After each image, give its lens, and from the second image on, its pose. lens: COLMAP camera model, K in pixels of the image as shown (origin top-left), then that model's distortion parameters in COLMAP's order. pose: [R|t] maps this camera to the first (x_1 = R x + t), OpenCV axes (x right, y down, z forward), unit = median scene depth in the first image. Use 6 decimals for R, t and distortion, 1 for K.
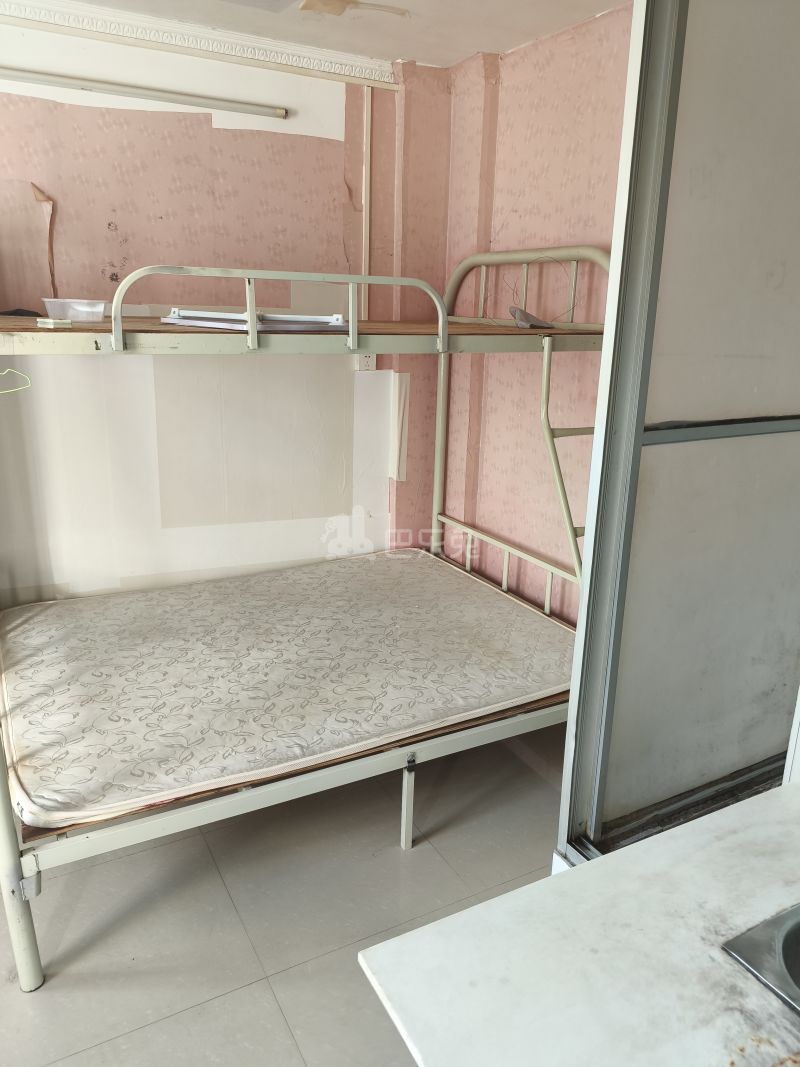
lens RADIAL K [[774.3, 0, 402.5], [0, 774.3, 538.3], [0, 0, 1]] dist [0.034377, -0.039952]
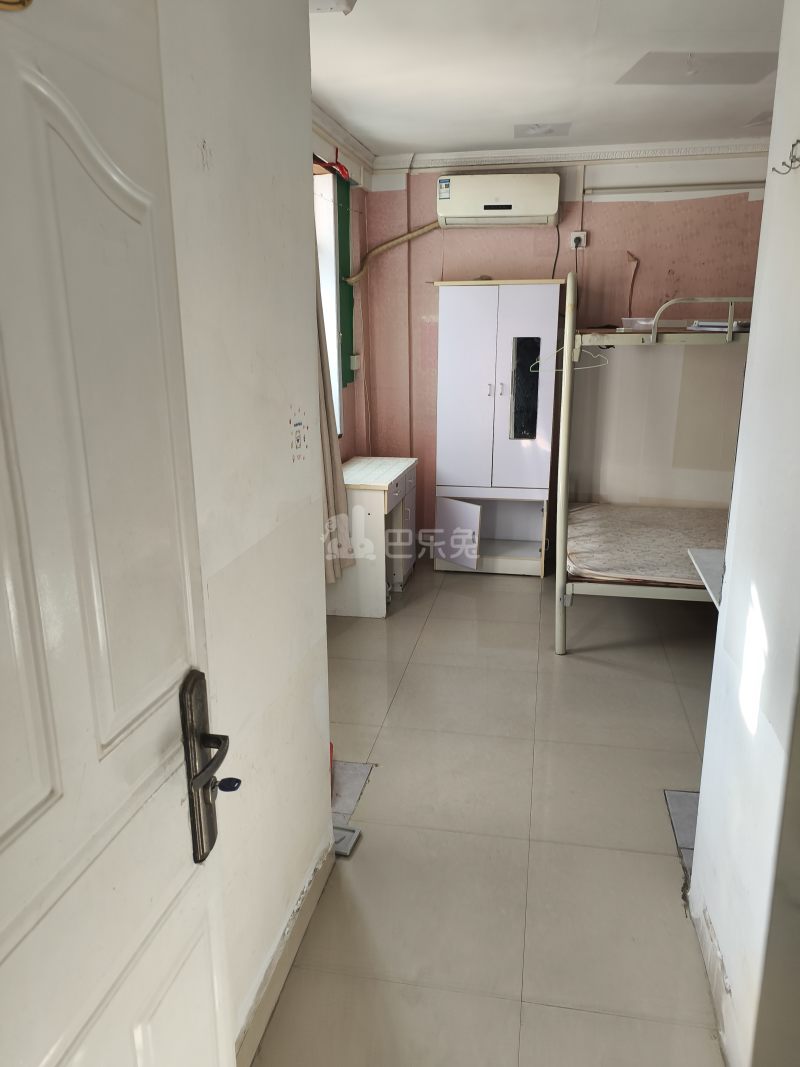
lens RADIAL K [[774.3, 0, 402.5], [0, 774.3, 538.3], [0, 0, 1]] dist [0.034377, -0.039952]
pose [[0.773210, 0.140931, -0.618291, 0.287912], [-0.155784, 0.987328, 0.030230, 0.191053], [0.614717, 0.072946, 0.785367, -0.598662]]
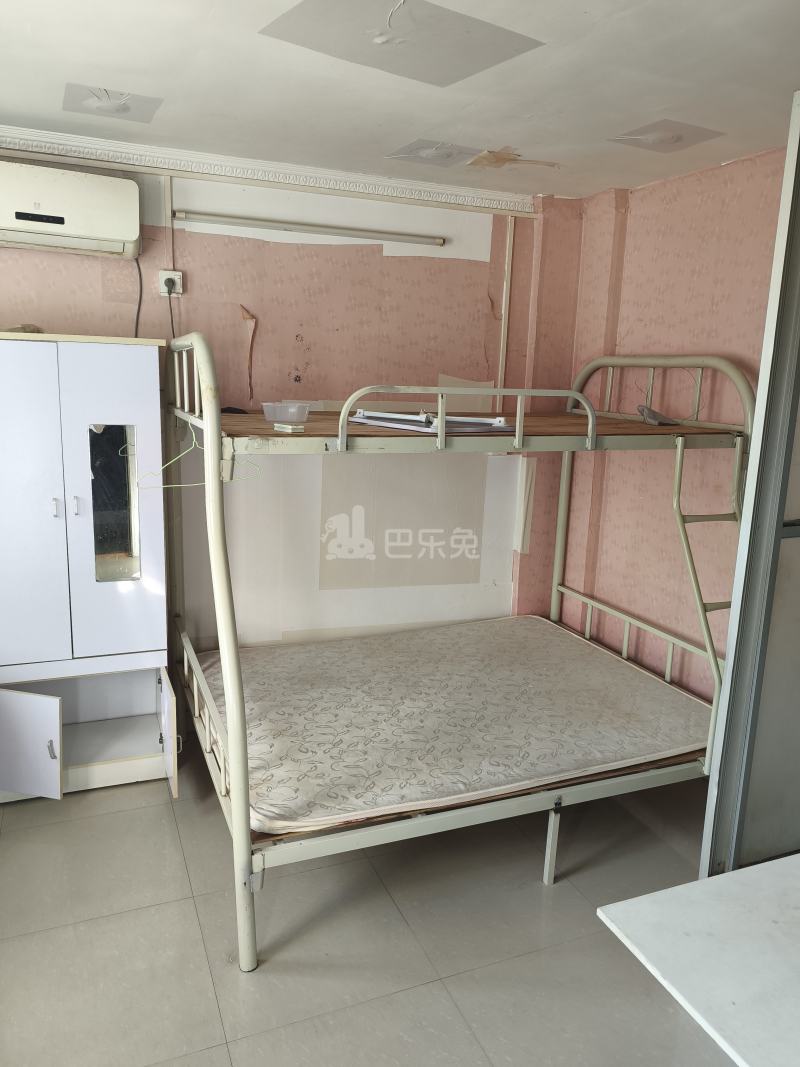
lens RADIAL K [[774.5, 0, 393.3], [0, 774.5, 539.0], [0, 0, 1]] dist [0.036408, -0.039676]
pose [[0.993701, 0.027817, -0.108560, -0.095237], [-0.036536, 0.996191, -0.079173, -0.000802], [0.105944, 0.082640, 0.990932, -0.157329]]
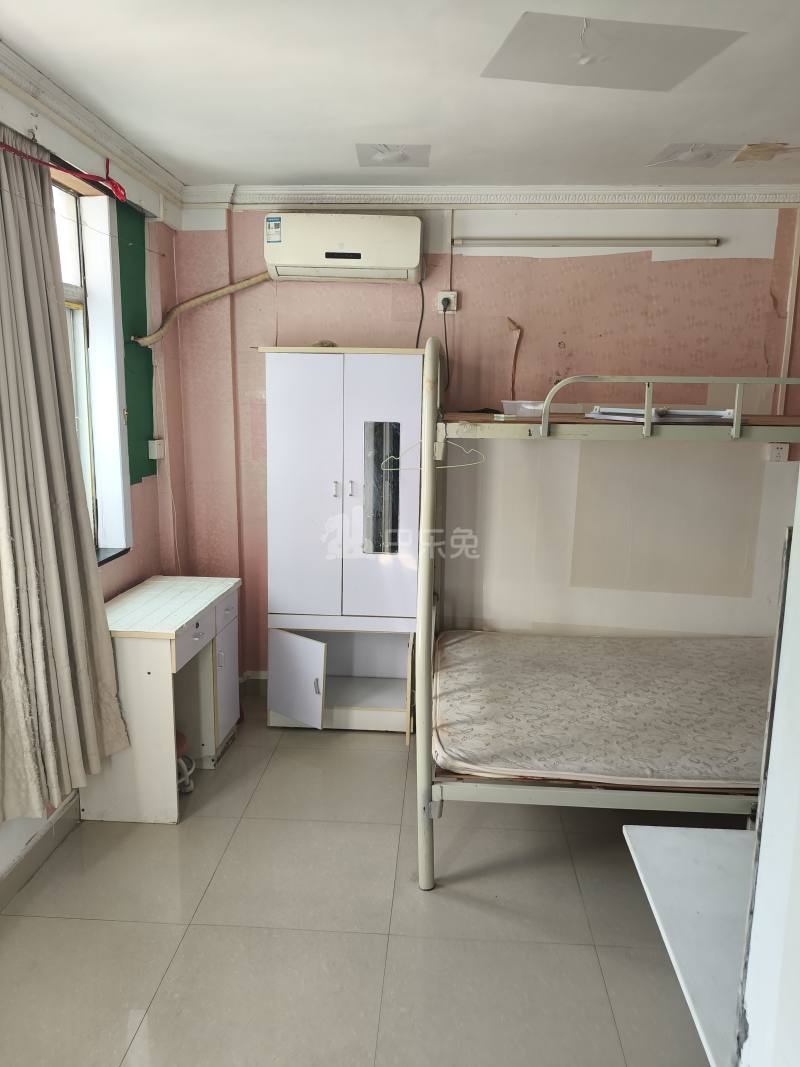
lens RADIAL K [[774.3, 0, 402.5], [0, 774.3, 538.3], [0, 0, 1]] dist [0.034377, -0.039952]
pose [[0.848881, 0.082172, -0.522158, 0.106022], [-0.144039, 0.986419, -0.078935, 0.056471], [0.508580, 0.142218, 0.849188, -0.186187]]
